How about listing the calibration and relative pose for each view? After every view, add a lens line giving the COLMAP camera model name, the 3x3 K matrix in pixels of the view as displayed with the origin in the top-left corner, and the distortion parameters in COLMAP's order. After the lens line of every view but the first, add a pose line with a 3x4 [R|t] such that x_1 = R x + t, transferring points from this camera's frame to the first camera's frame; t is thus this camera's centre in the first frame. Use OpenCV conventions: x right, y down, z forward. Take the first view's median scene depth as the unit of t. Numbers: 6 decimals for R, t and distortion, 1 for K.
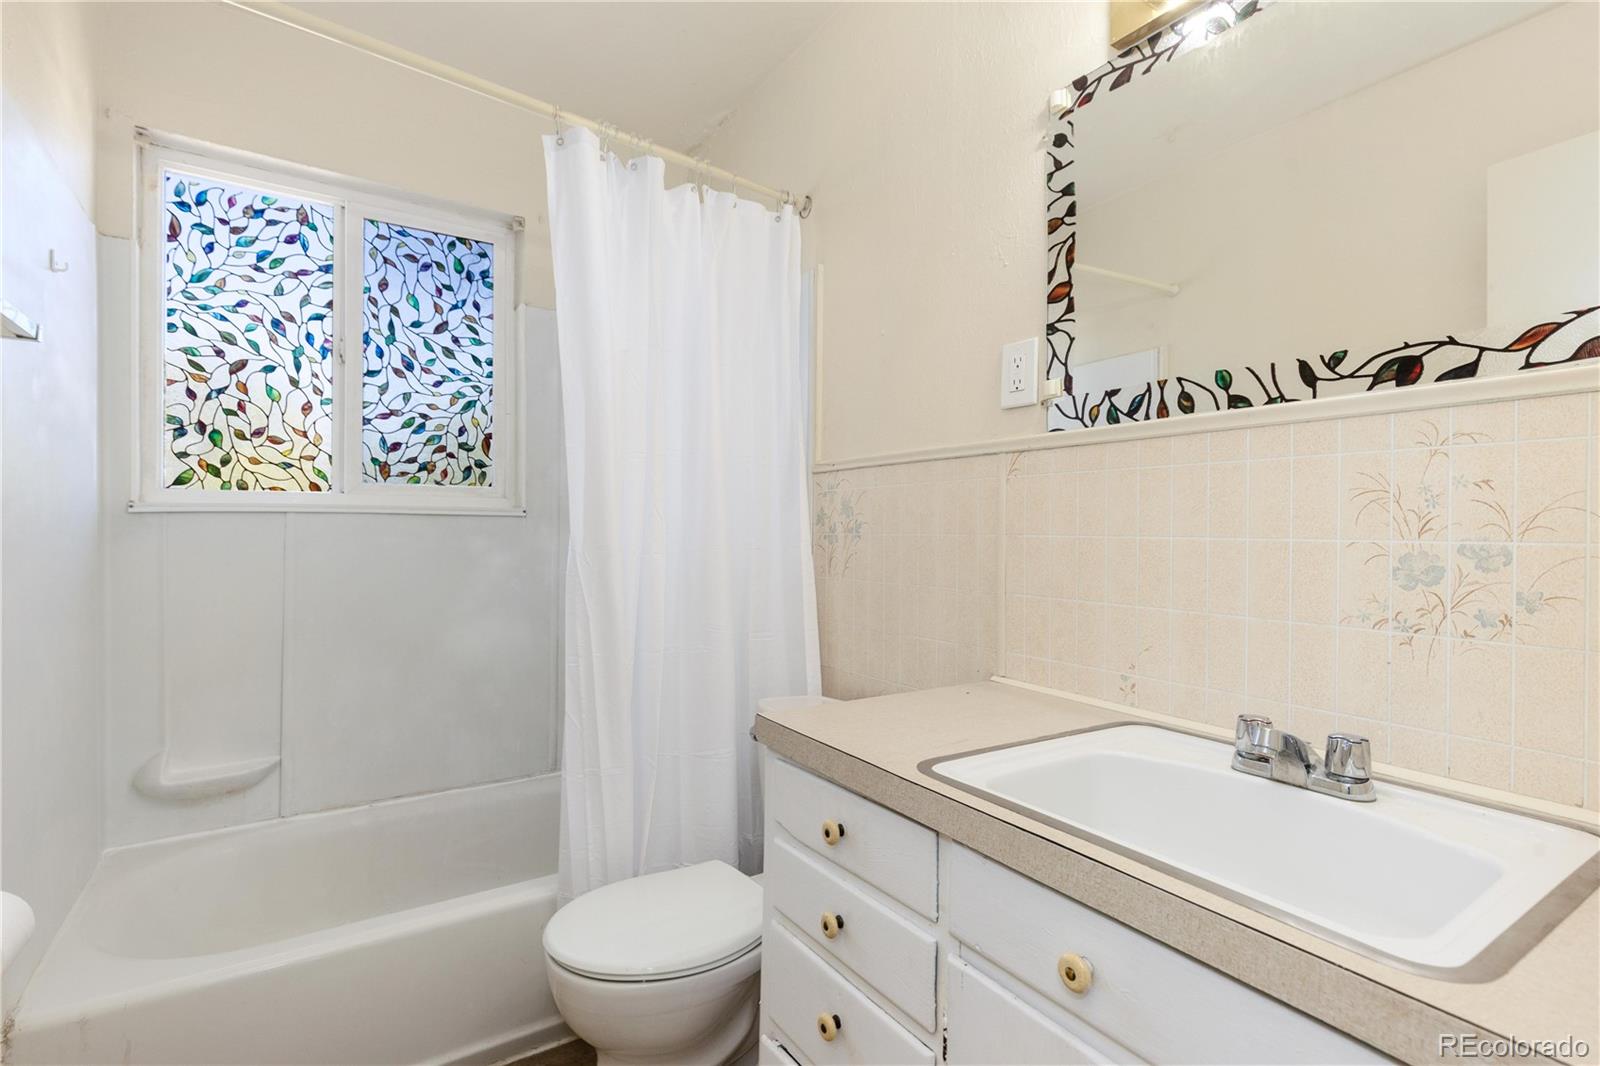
lens RADIAL K [[735.1, 0, 793.2], [0, 735.1, 525.3], [0, 0, 1]] dist [0.011430, -0.003583]
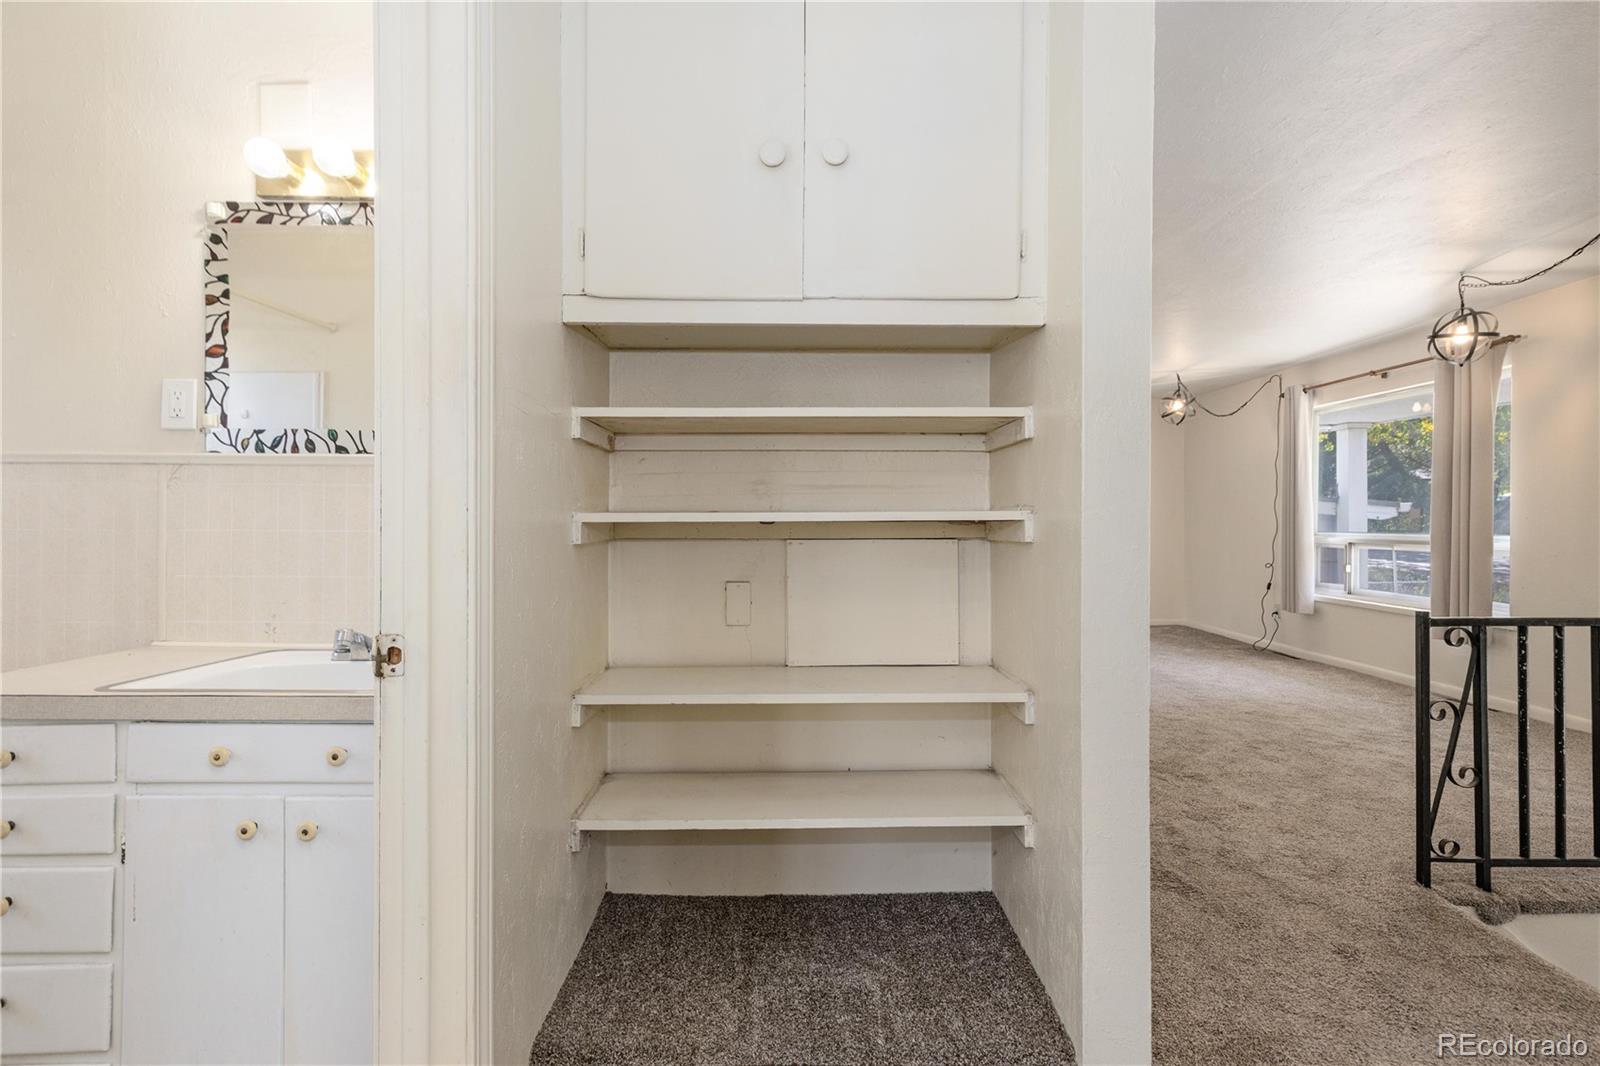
lens RADIAL K [[735.1, 0, 790.2], [0, 735.1, 528.3], [0, 0, 1]] dist [0.011430, -0.003583]
pose [[0.541870, -0.003779, 0.840454, -0.224600], [-0.007804, 0.999924, 0.009528, -0.009102], [-0.840426, -0.011722, 0.541800, -0.668904]]
